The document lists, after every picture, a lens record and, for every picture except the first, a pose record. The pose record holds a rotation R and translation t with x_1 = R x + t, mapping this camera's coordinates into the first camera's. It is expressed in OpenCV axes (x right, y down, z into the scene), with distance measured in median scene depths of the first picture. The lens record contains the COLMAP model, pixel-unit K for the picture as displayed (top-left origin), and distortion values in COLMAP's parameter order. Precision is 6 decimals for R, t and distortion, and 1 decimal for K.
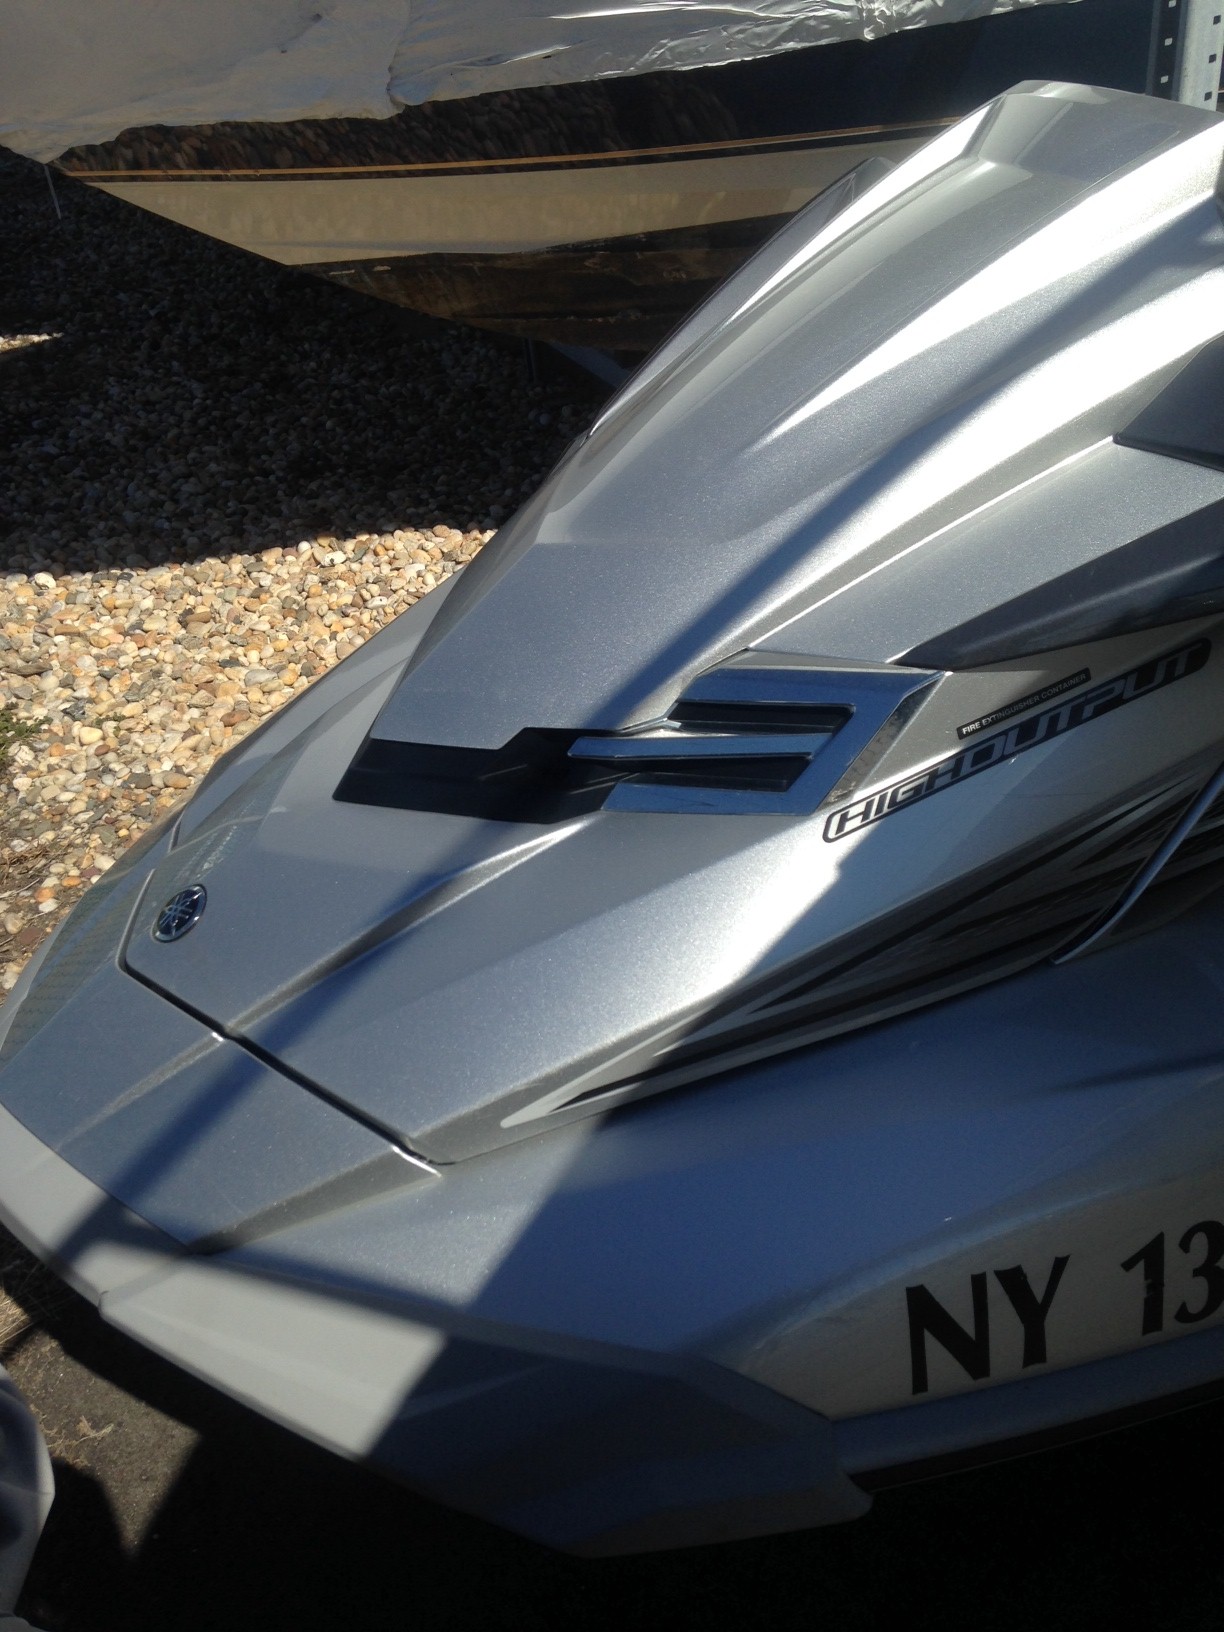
lens RADIAL K [[1484.7, 0, 606.8], [0, 1484.7, 805.8], [0, 0, 1]] dist [0.191218, -0.304642]
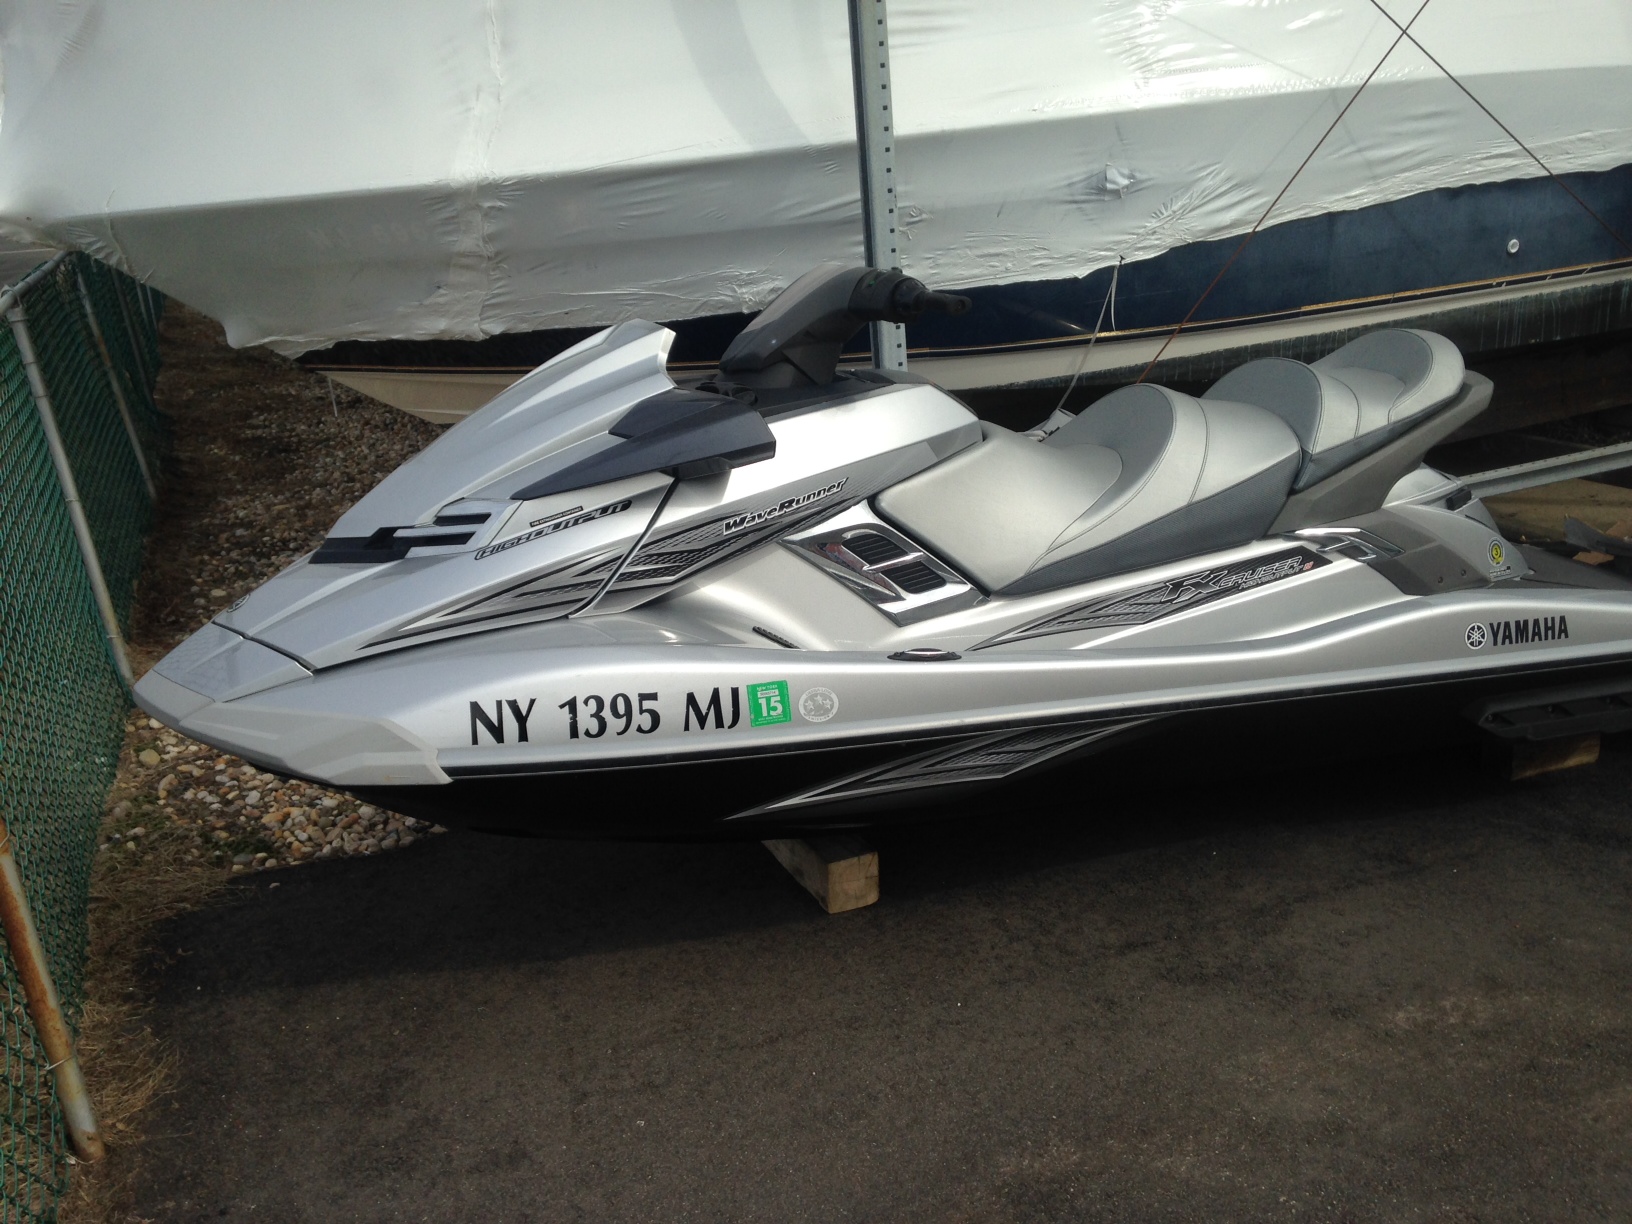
lens RADIAL K [[1484.7, 0, 788.5], [0, 1484.7, 615.2], [0, 0, 1]] dist [0.191218, -0.304642]
pose [[0.996895, 0.047743, -0.062621, 0.872763], [-0.063021, 0.960531, -0.270941, 0.808864], [0.047214, 0.274046, 0.960557, -1.523253]]
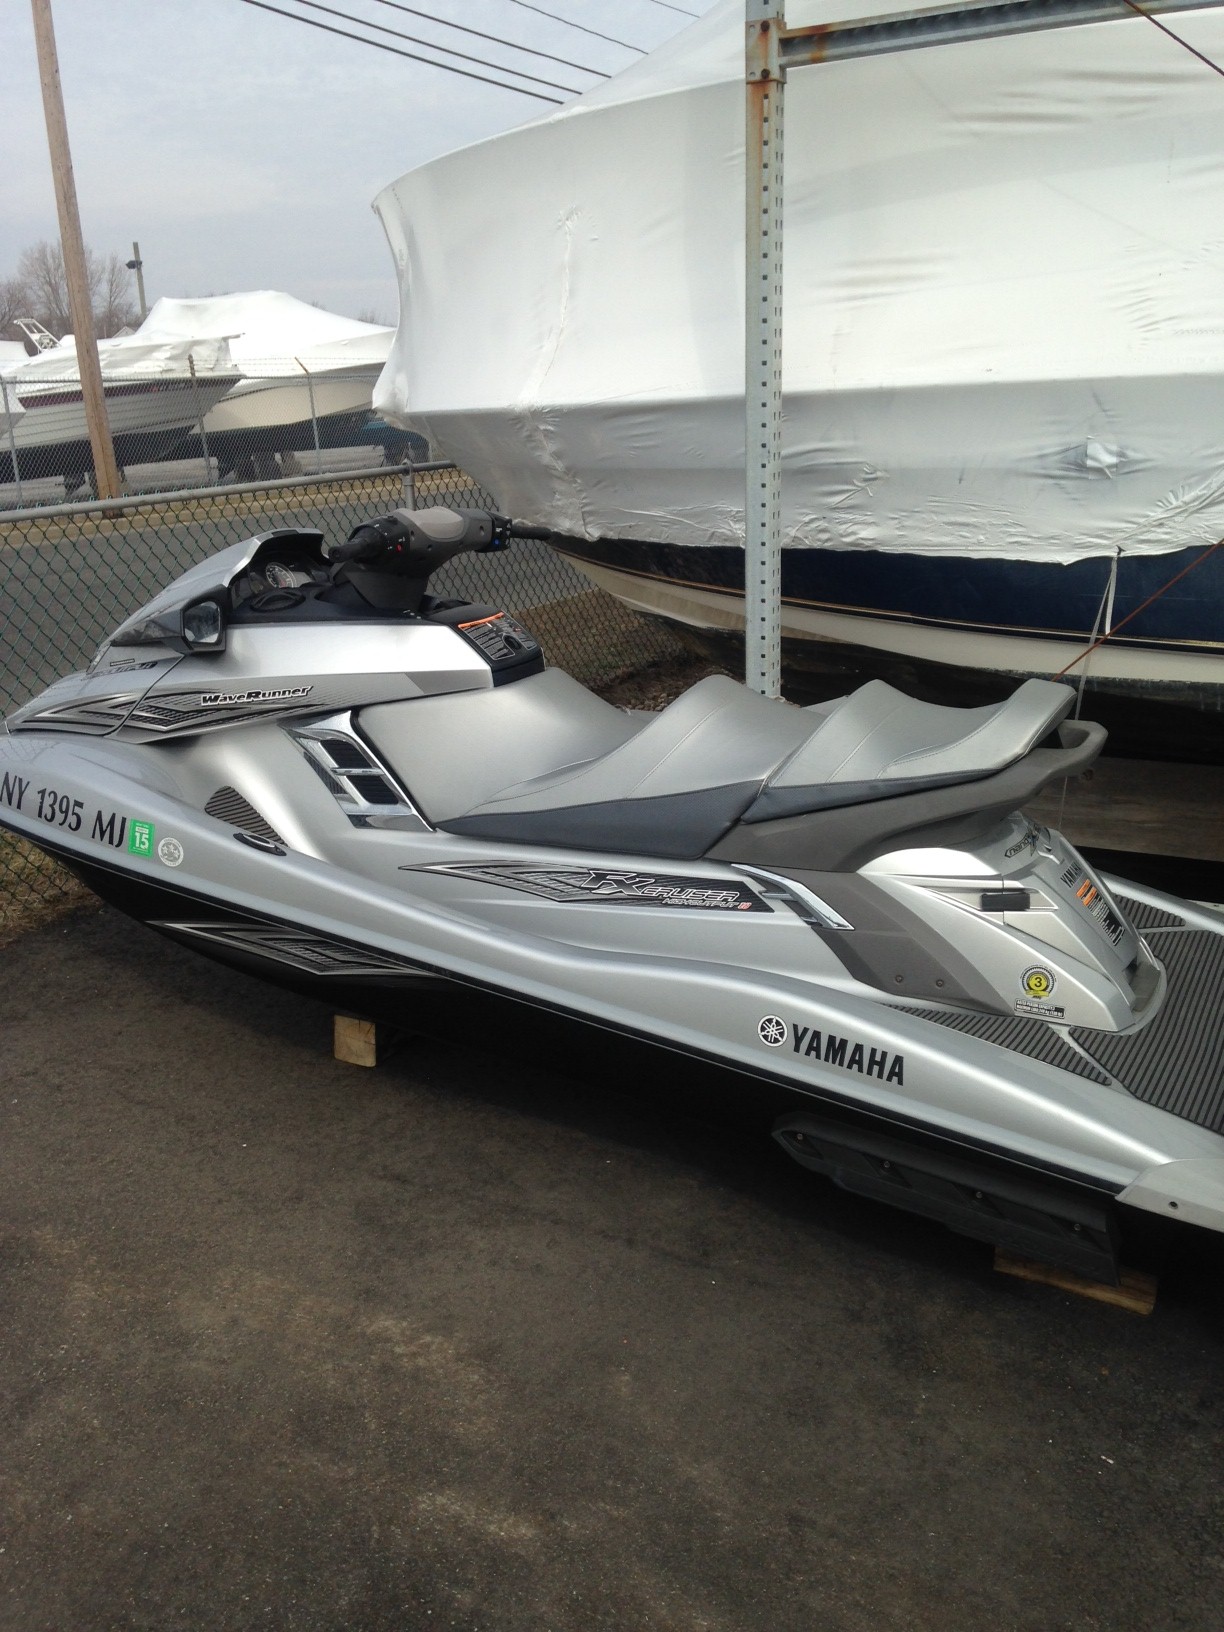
lens RADIAL K [[1484.7, 0, 606.8], [0, 1484.7, 805.8], [0, 0, 1]] dist [0.191218, -0.304642]
pose [[0.587593, 0.303939, -0.749903, 3.807550], [-0.480813, 0.876560, -0.021471, -0.249842], [0.650810, 0.373179, 0.661199, -0.515778]]
